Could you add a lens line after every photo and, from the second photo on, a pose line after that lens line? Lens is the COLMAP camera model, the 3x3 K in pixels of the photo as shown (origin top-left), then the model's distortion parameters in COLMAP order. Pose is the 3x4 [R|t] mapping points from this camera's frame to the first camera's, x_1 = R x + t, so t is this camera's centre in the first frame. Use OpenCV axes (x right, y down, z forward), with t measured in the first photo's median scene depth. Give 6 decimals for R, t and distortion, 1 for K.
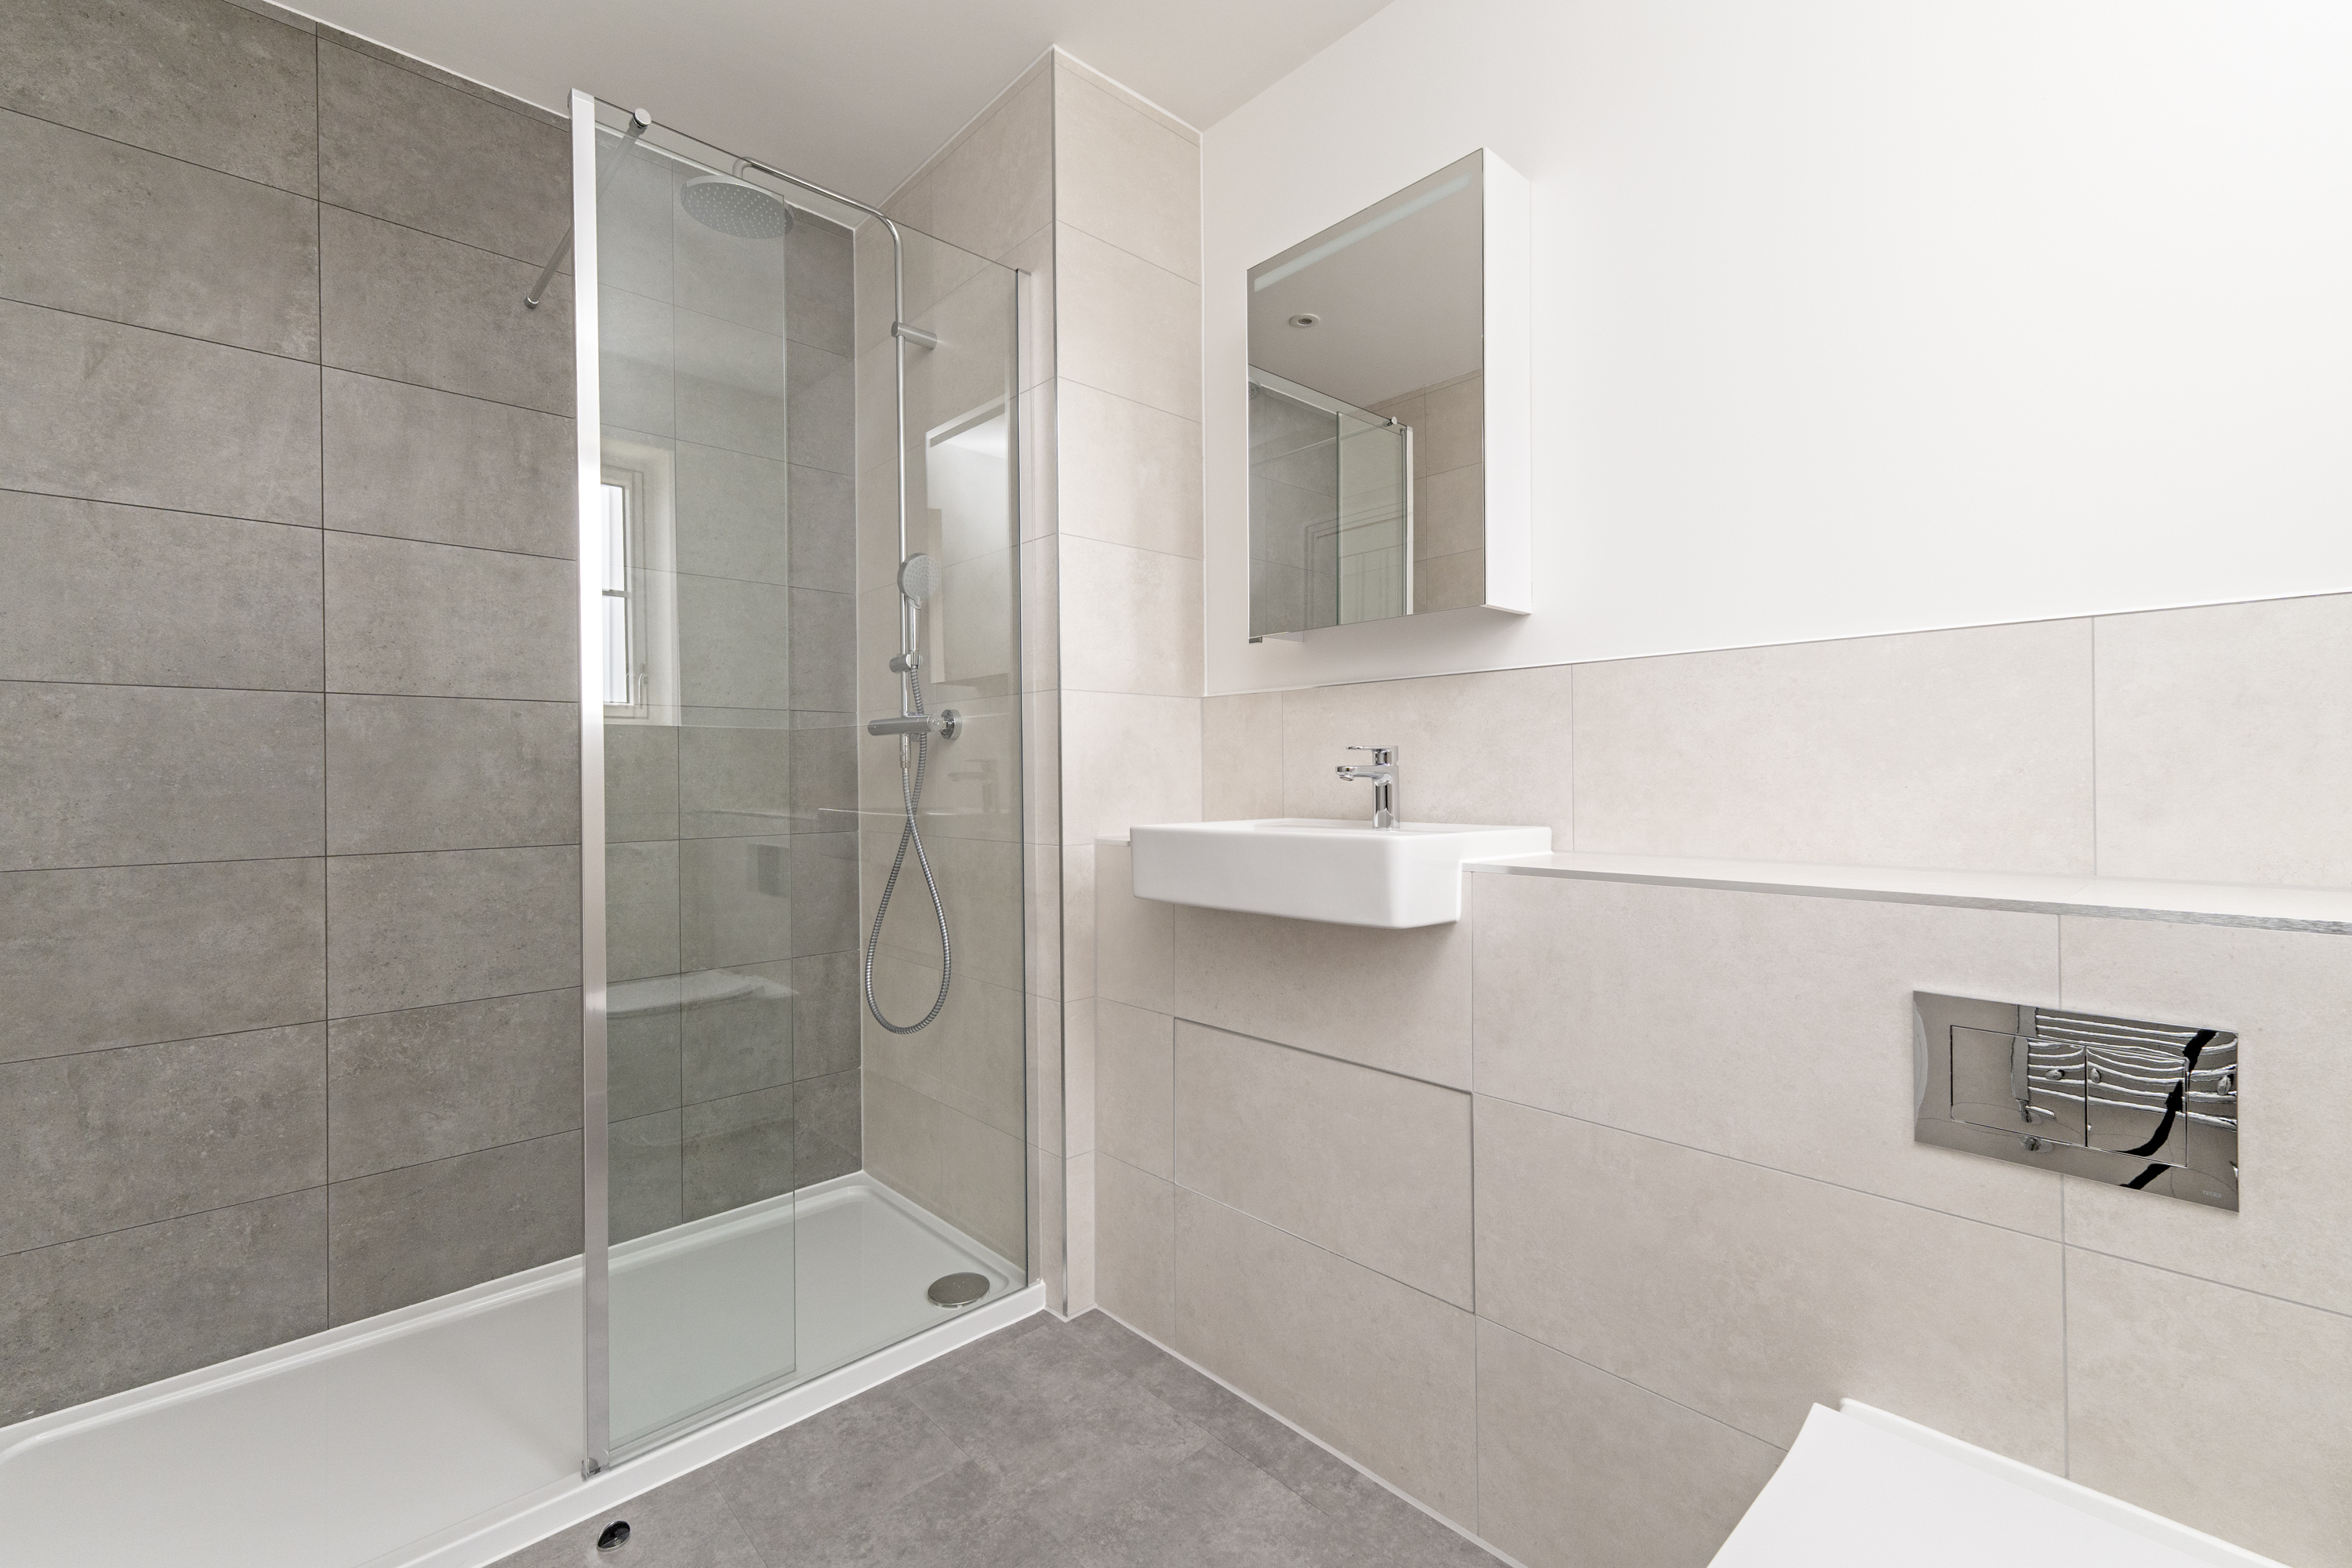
lens RADIAL K [[1010.3, 0, 1190.0], [0, 1010.3, 773.6], [0, 0, 1]] dist [0.015827, 0.000259]
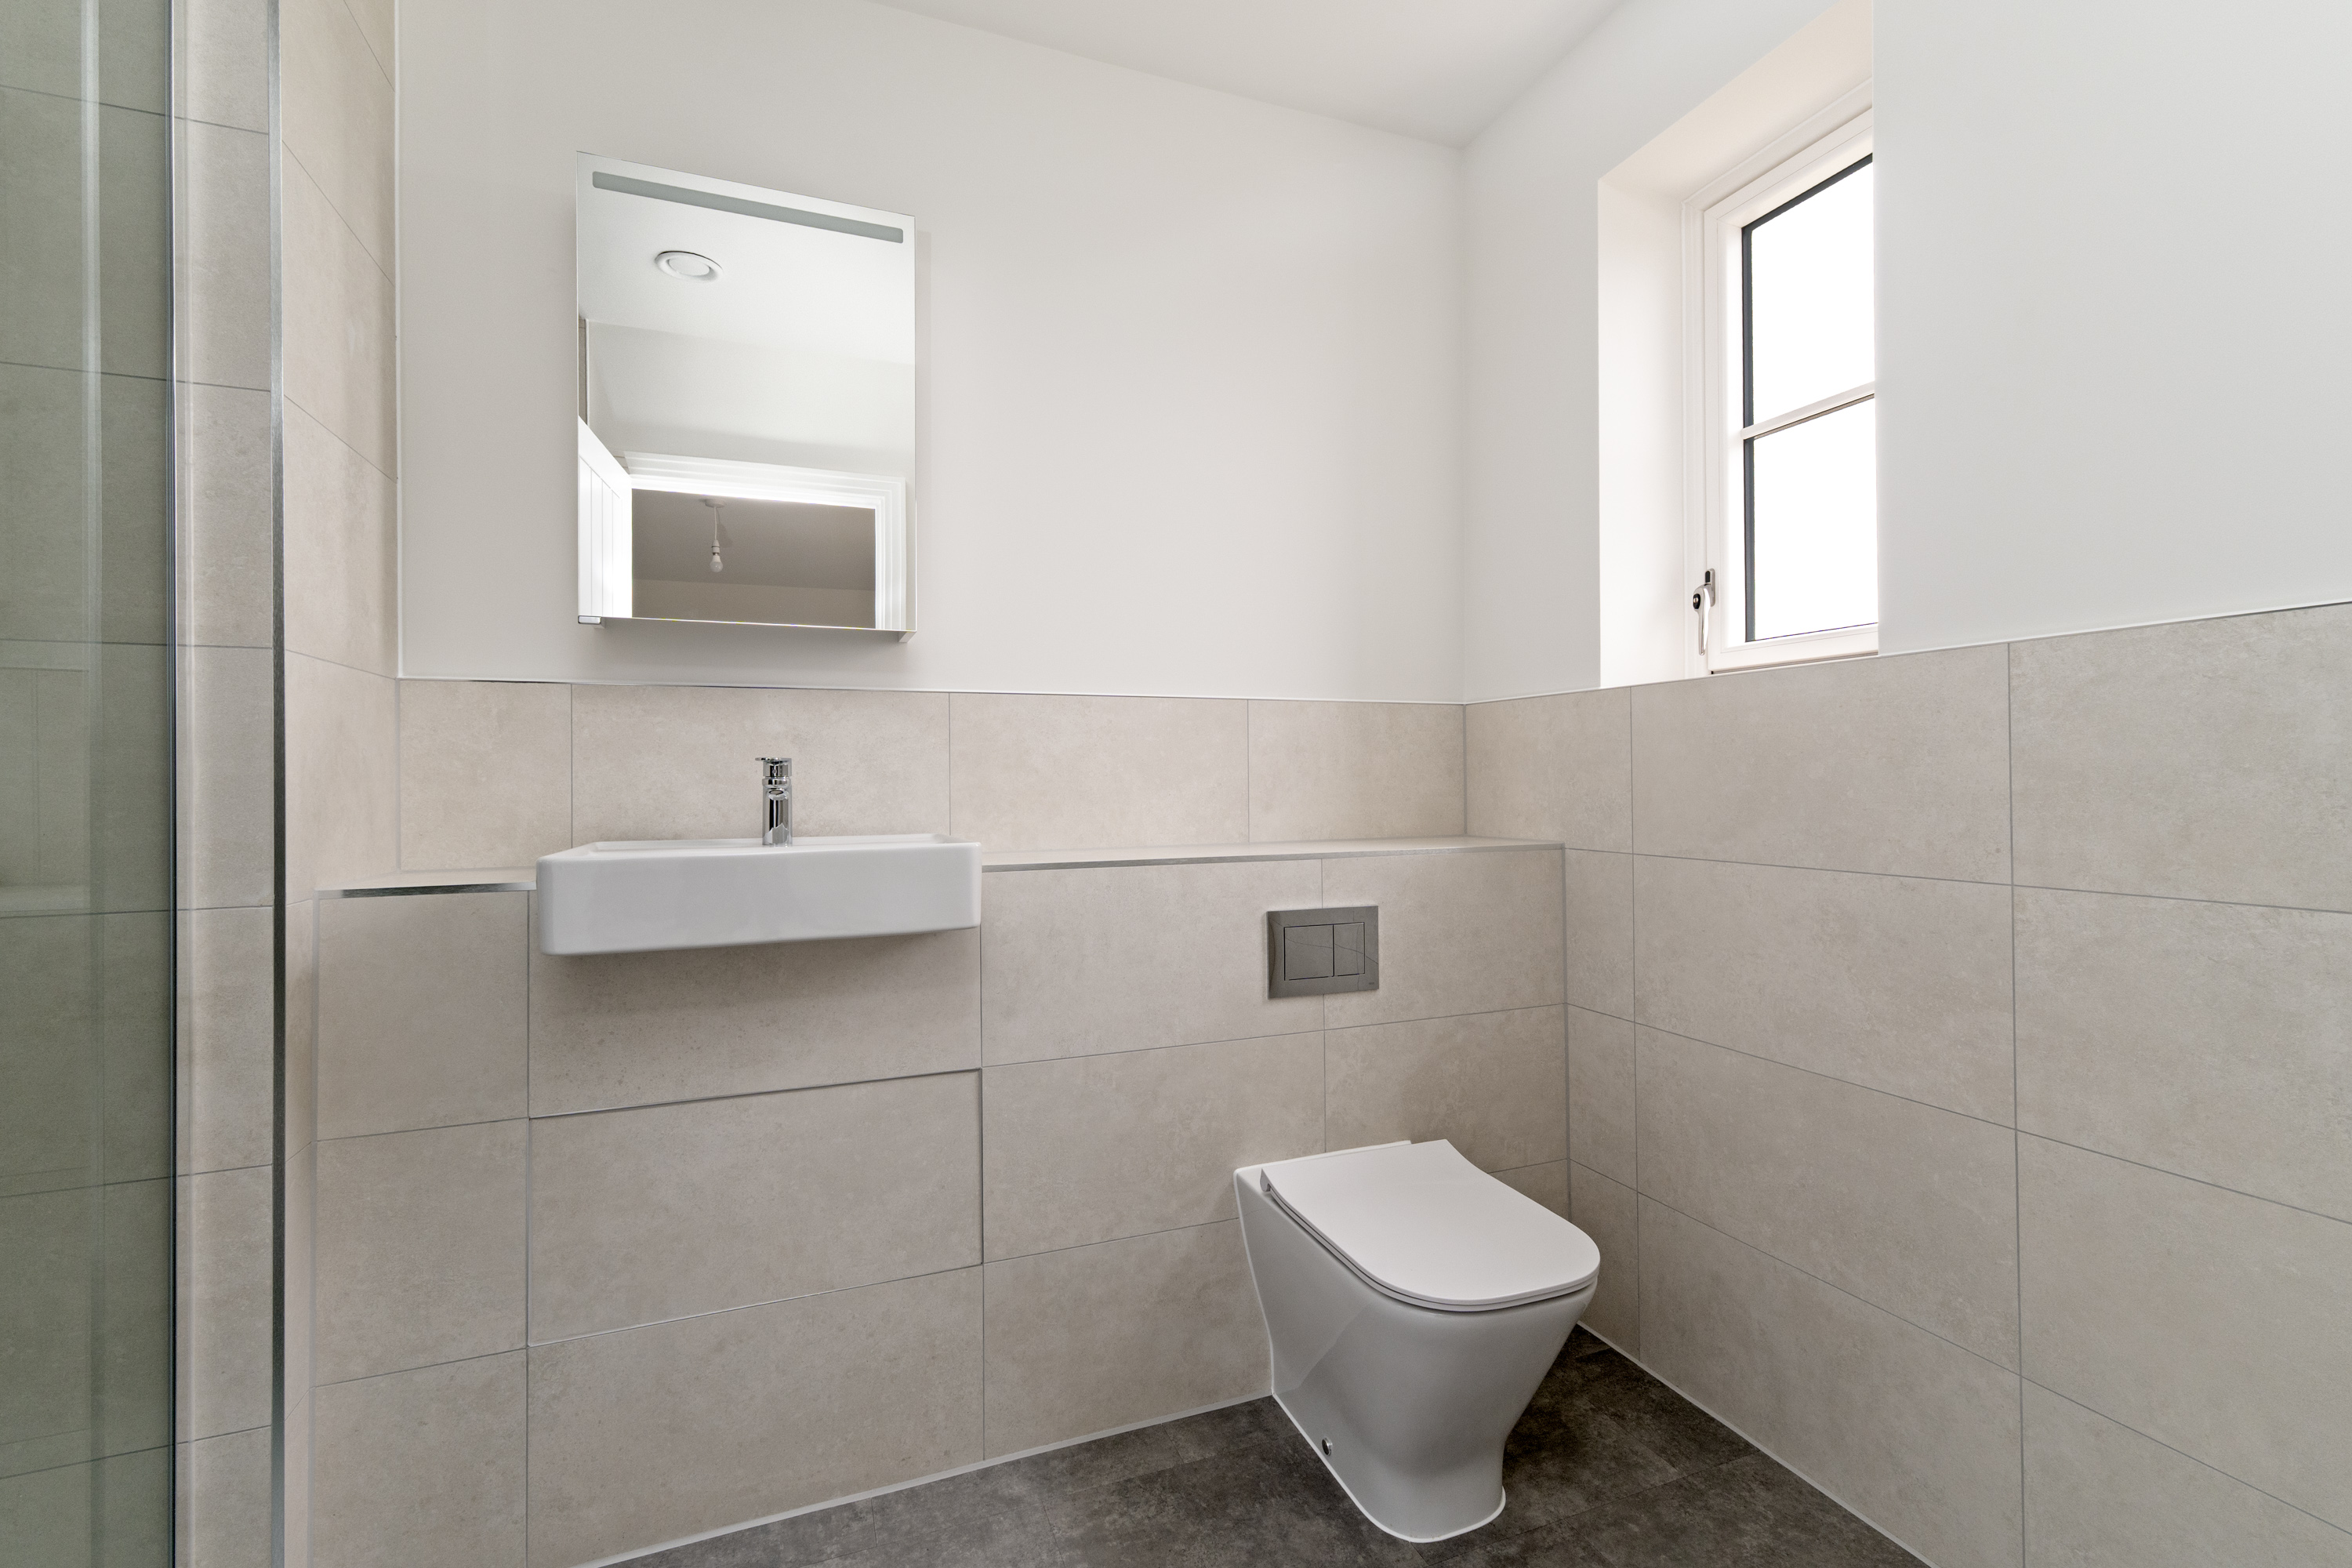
lens RADIAL K [[1010.3, 0, 1190.0], [0, 1010.3, 773.6], [0, 0, 1]] dist [0.015827, 0.000259]
pose [[0.368001, 0.012925, 0.929735, -0.669981], [0.003445, 0.999878, -0.015263, 0.003810], [-0.929819, 0.008820, 0.367912, 0.352909]]
